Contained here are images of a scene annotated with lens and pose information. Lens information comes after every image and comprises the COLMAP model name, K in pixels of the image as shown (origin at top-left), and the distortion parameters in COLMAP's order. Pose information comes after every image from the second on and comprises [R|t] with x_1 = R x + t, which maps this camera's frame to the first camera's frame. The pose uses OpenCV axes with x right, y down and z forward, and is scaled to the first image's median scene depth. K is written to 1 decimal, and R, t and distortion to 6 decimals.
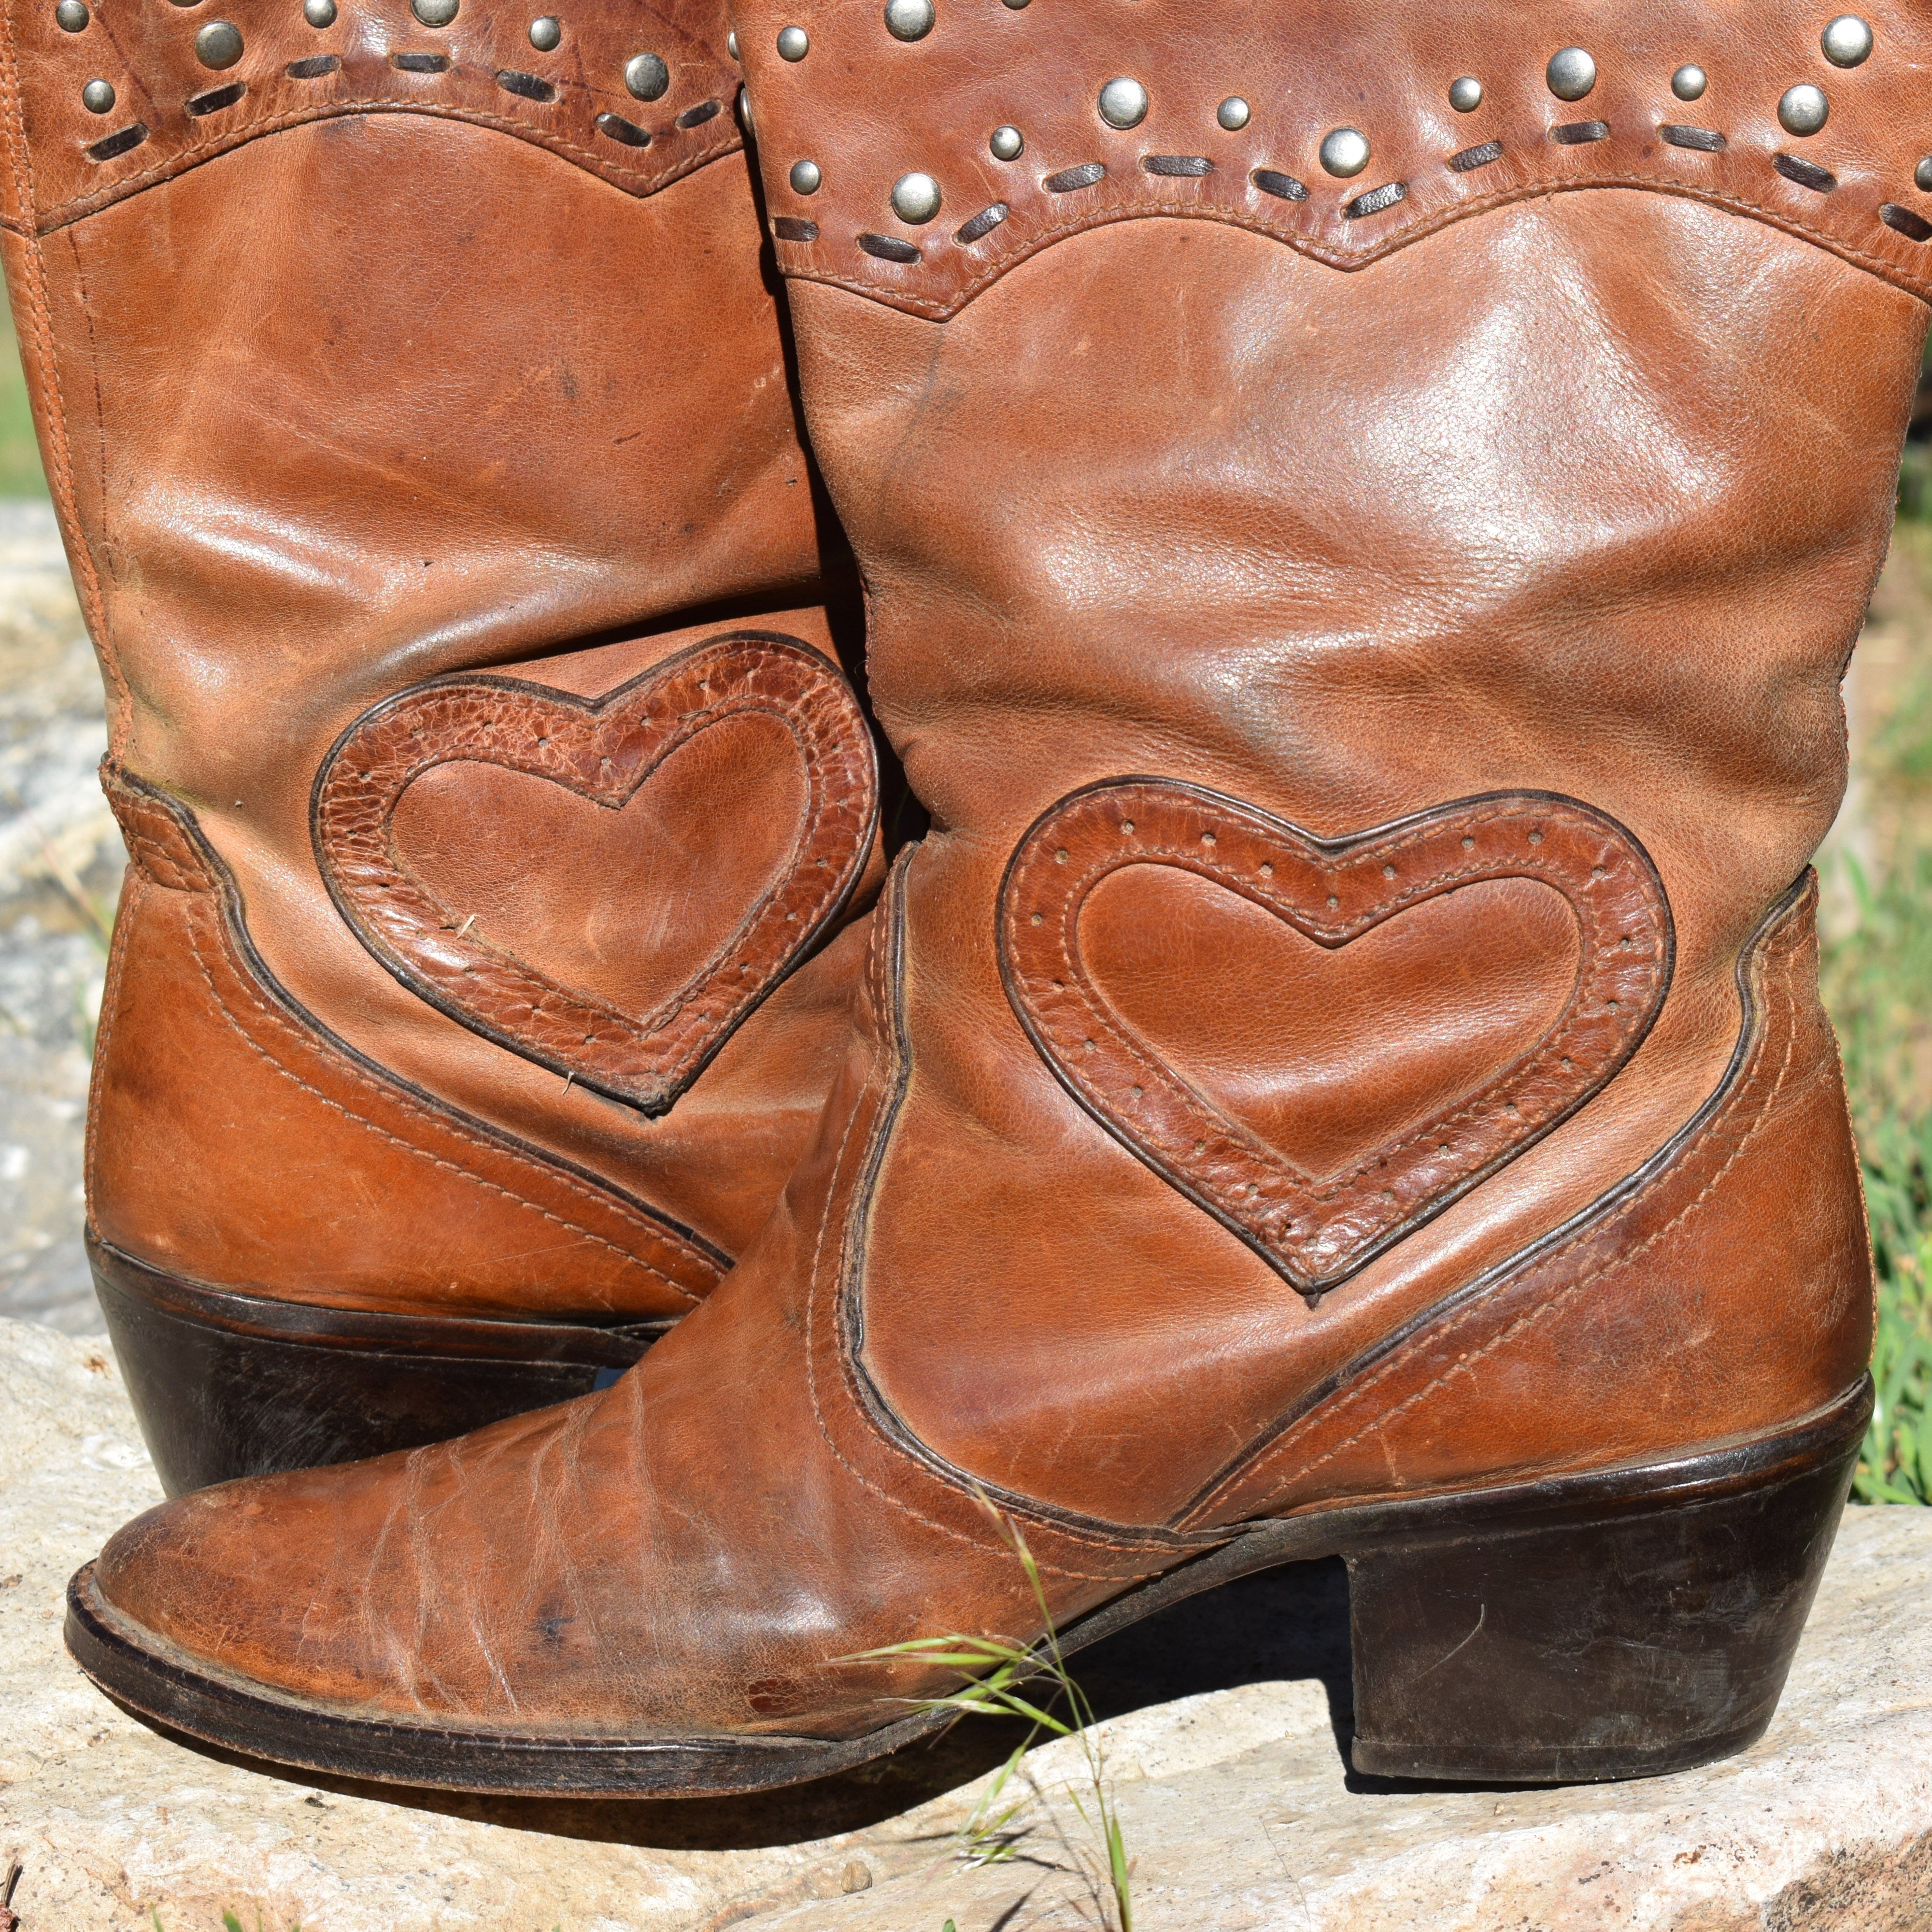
lens RADIAL K [[6459.2, 0, 966.0], [0, 6459.2, 966.0], [0, 0, 1]] dist [-0.012888, -0.105775]
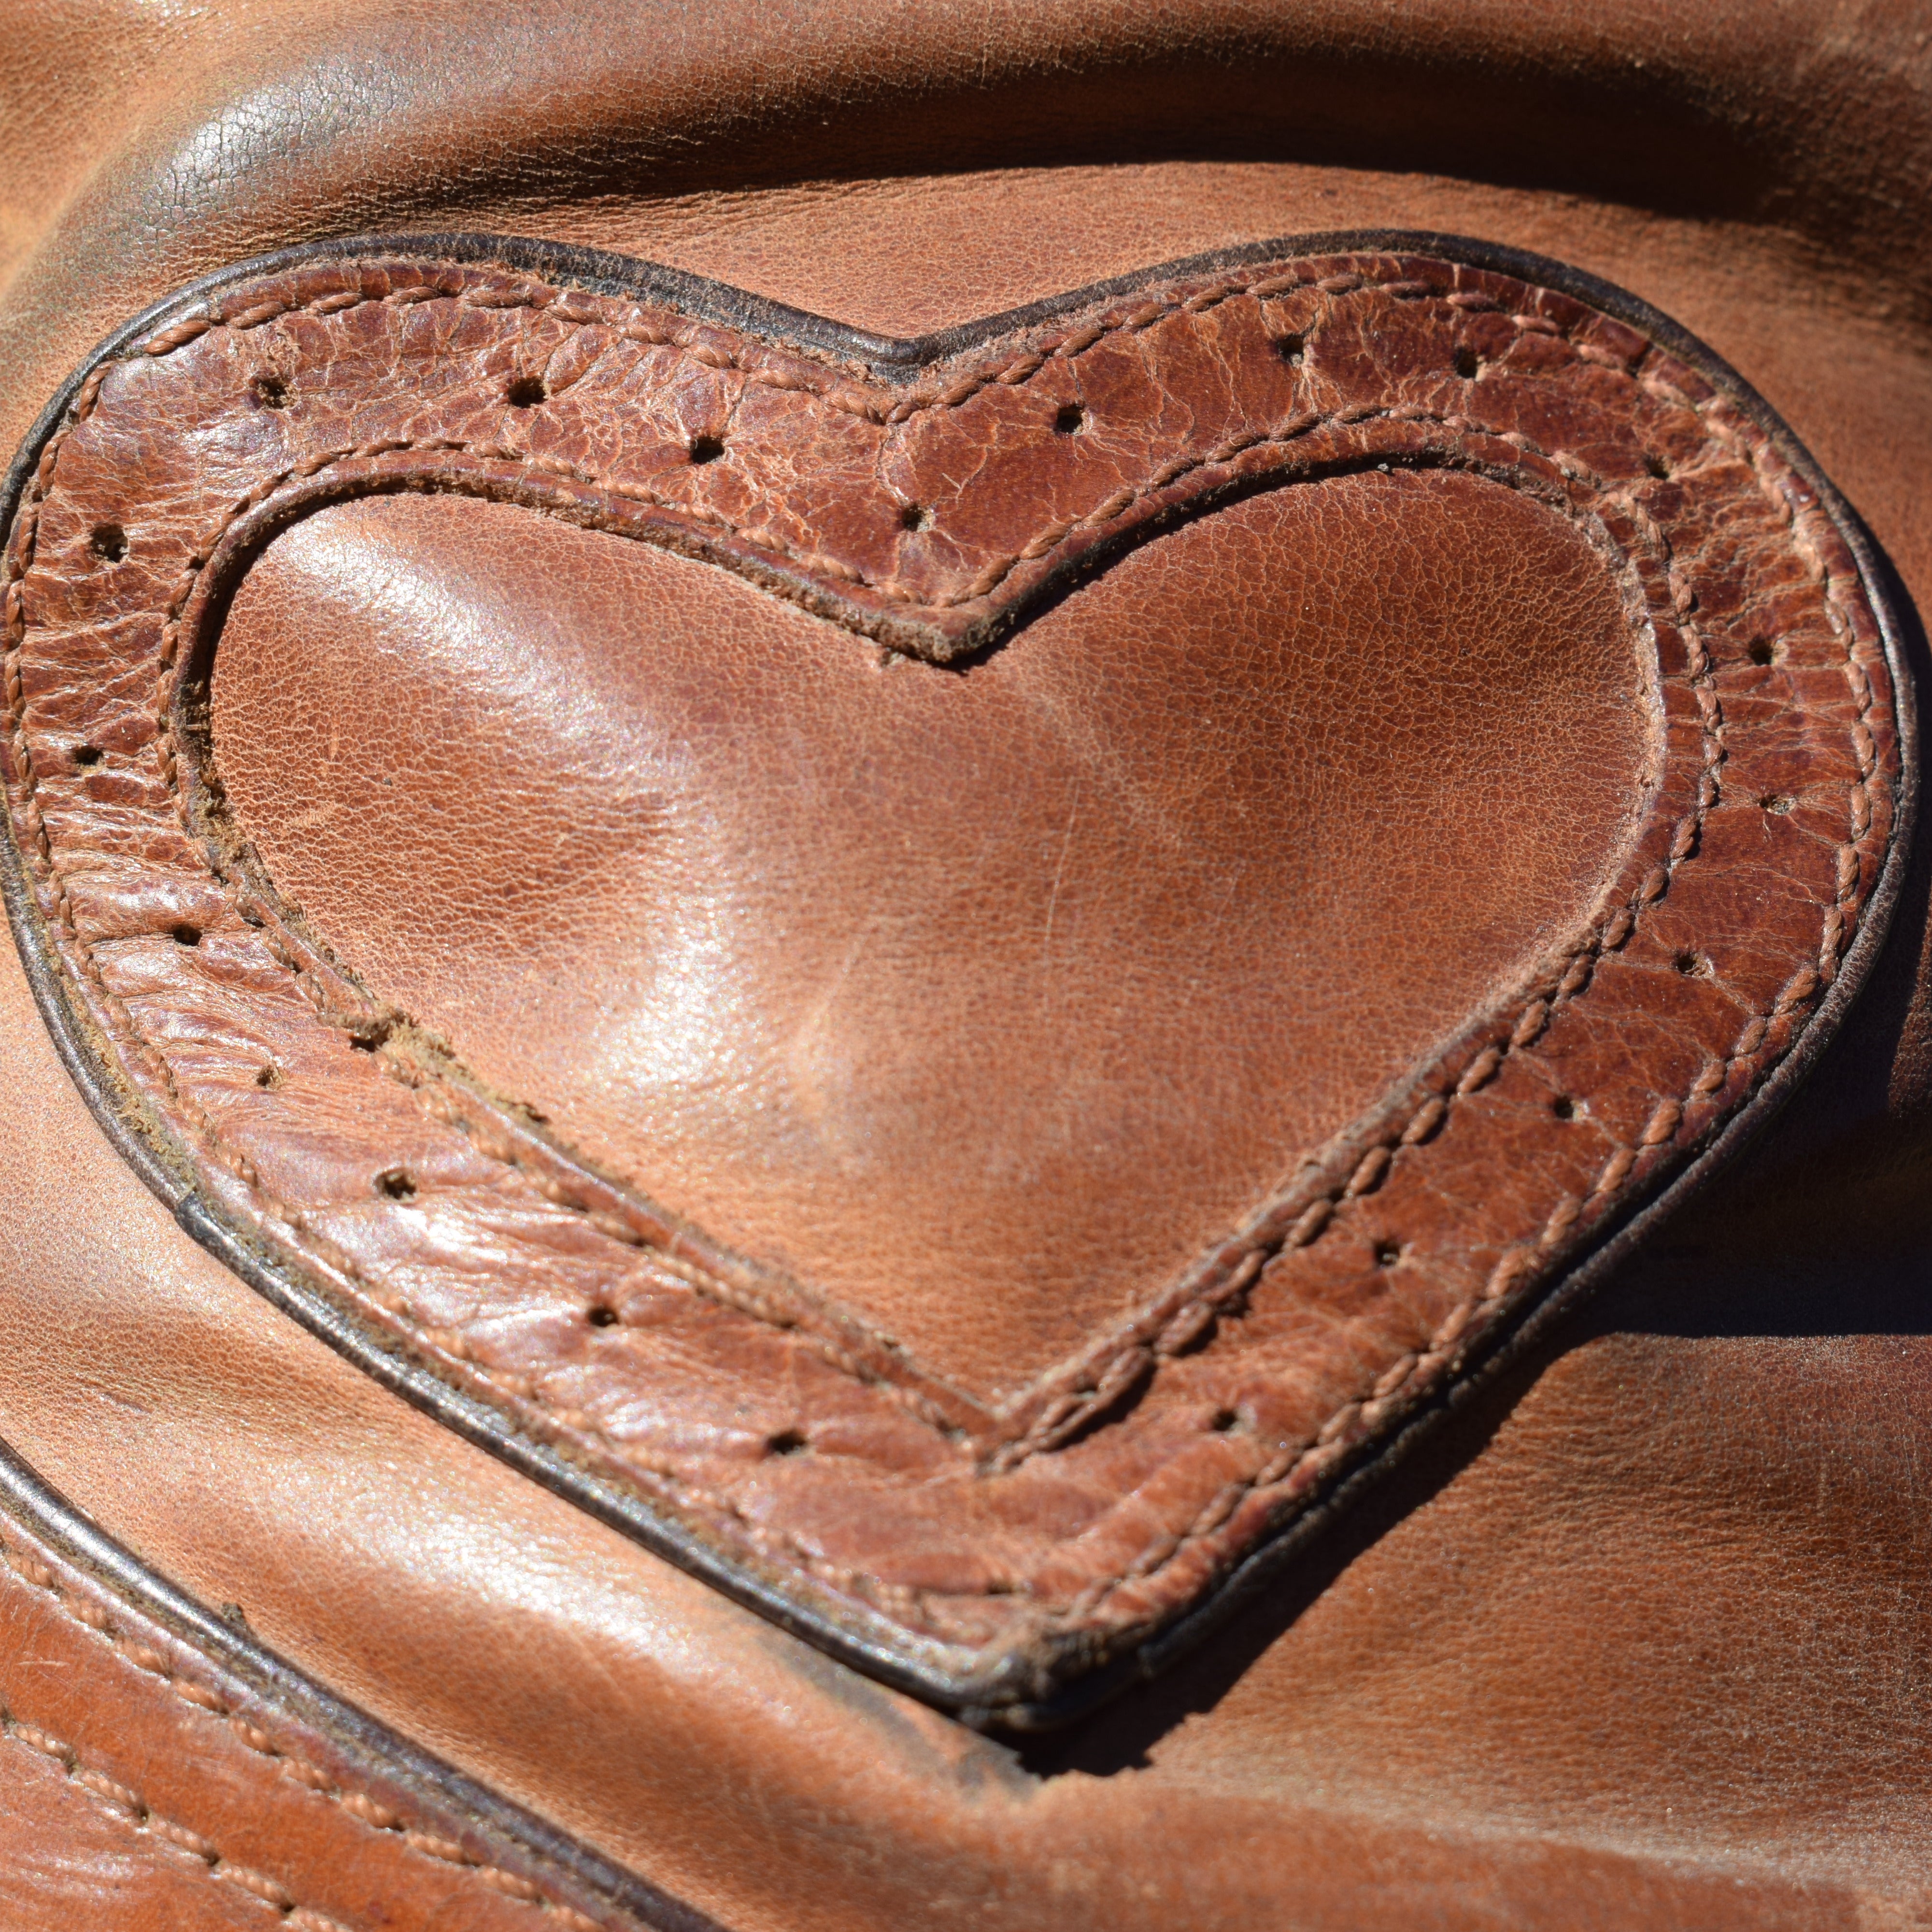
lens RADIAL K [[4560.5, 0, 966.0], [0, 4560.5, 966.0], [0, 0, 1]] dist [-0.039618, -0.160305]
pose [[0.957306, -0.018069, -0.288512, 0.006167], [-0.068017, 0.955946, -0.285554, 0.048042], [0.280962, 0.292986, 0.913903, 0.833952]]
